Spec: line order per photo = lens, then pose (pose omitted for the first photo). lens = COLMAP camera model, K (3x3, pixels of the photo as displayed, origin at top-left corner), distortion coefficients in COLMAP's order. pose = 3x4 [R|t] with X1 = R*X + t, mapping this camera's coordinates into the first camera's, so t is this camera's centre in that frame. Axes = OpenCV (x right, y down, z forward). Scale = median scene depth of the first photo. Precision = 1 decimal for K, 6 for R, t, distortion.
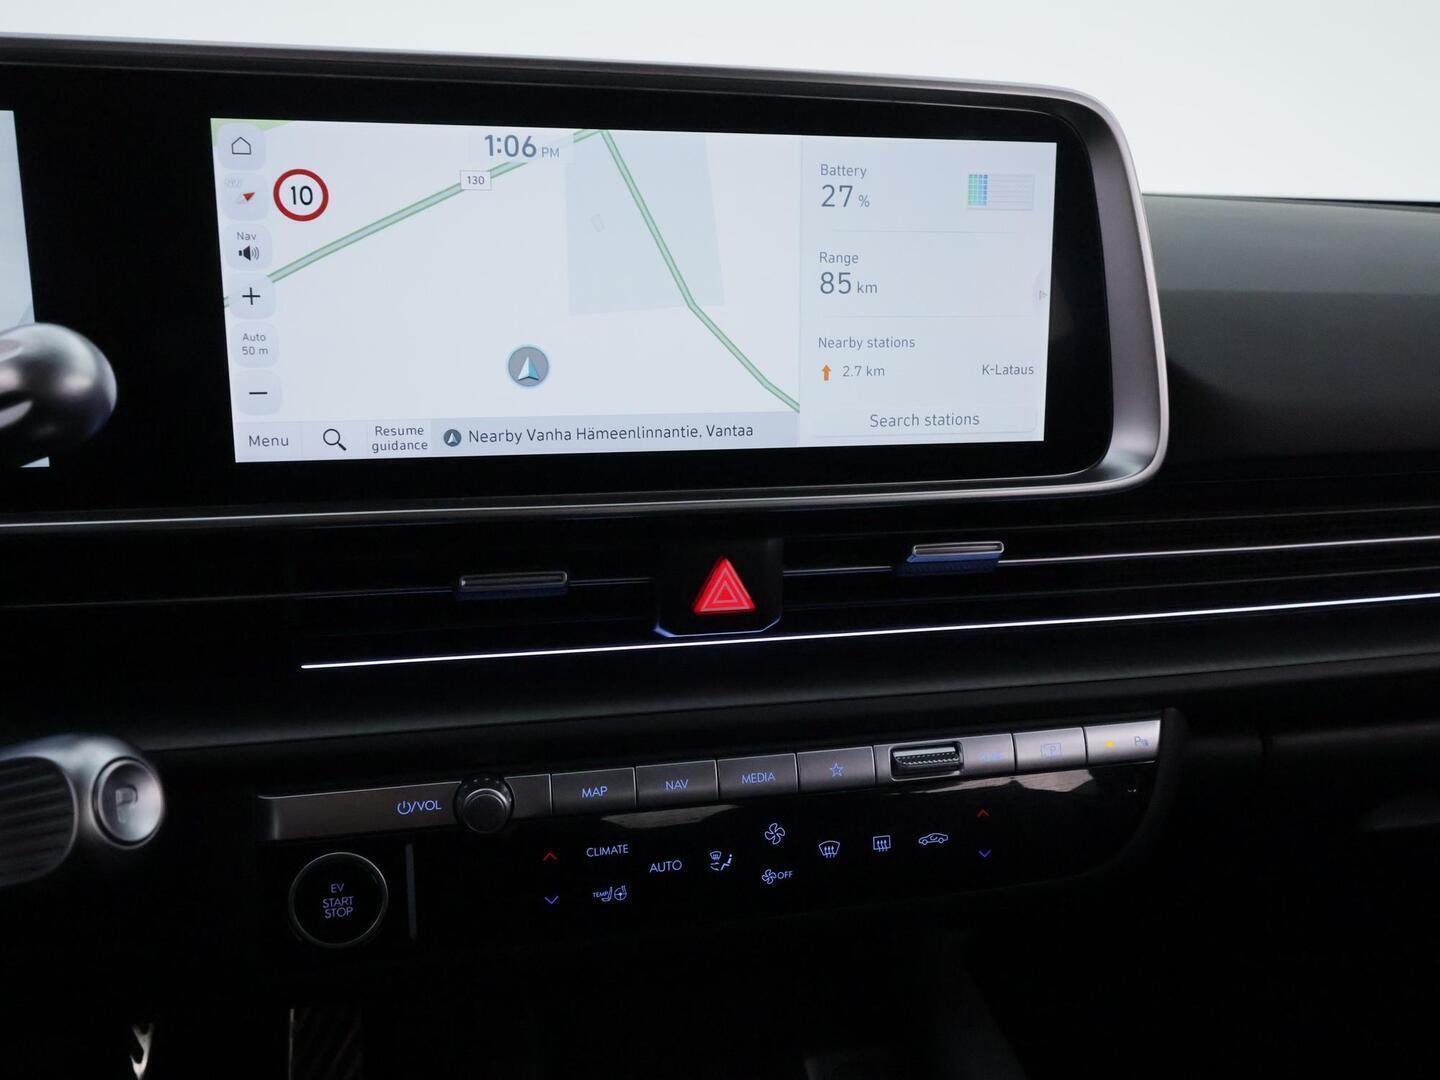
lens RADIAL K [[1155.2, 0, 720.0], [0, 1155.2, 540.0], [0, 0, 1]] dist [0.000832, 0.000742]
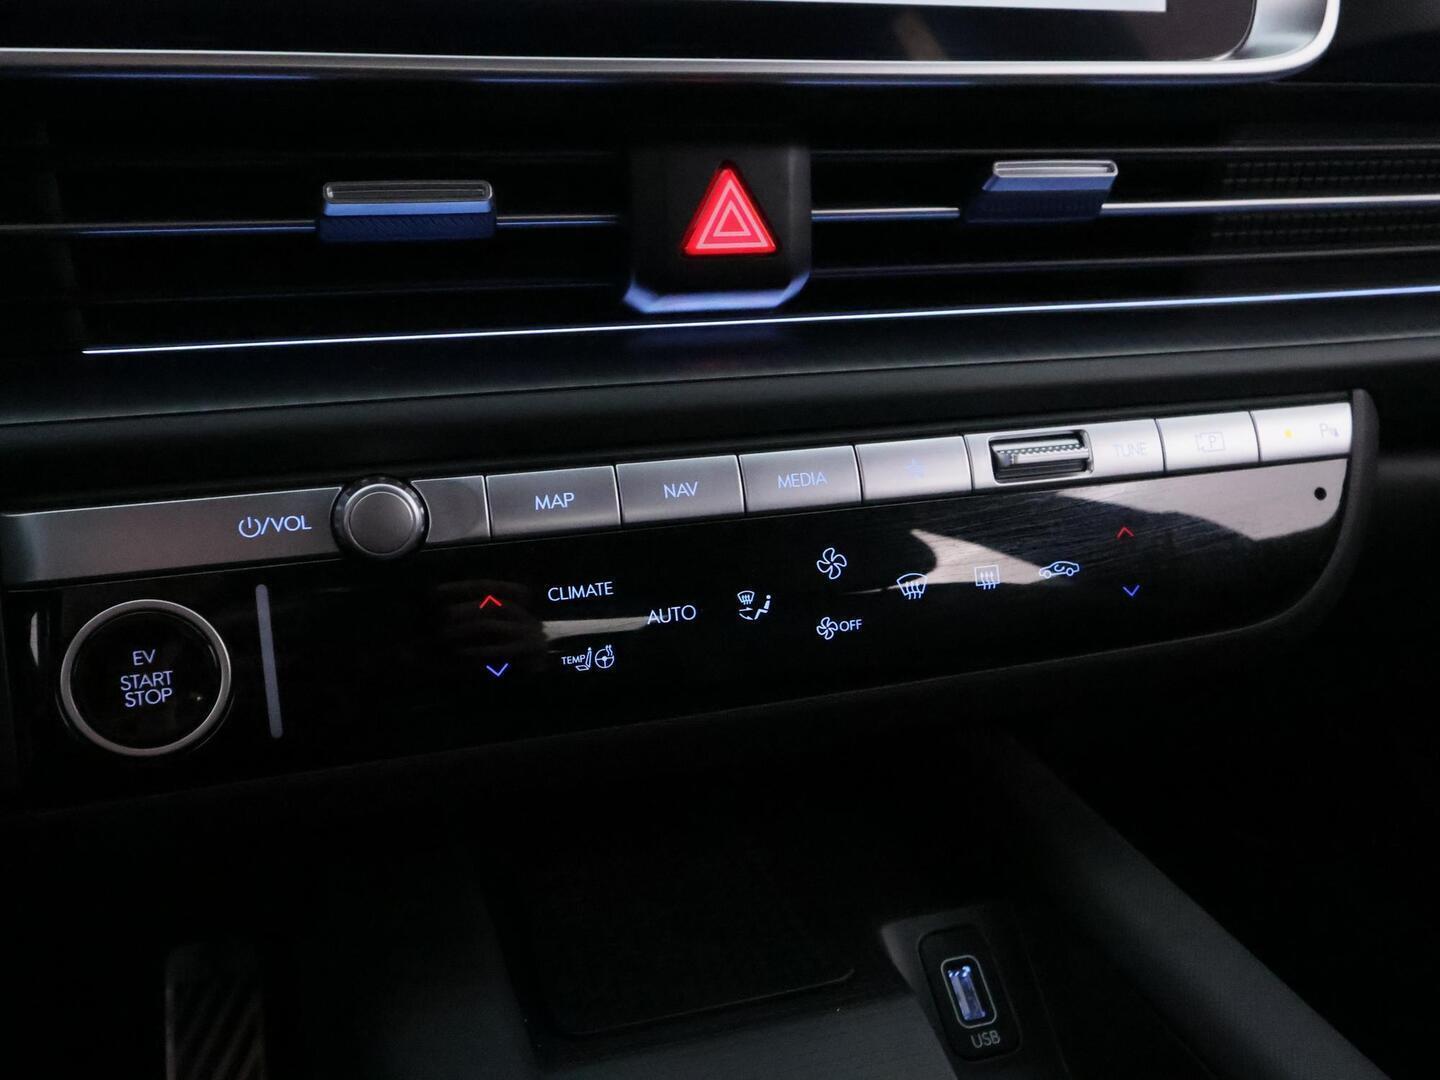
lens RADIAL K [[1186.5, 0, 720.0], [0, 1186.5, 540.0], [0, 0, 1]] dist [0.000715, -0.001250]
pose [[0.996308, -0.059891, 0.061502, -0.057758], [0.061064, 0.997983, -0.017370, 0.251307], [-0.060338, 0.021061, 0.997956, 0.329350]]
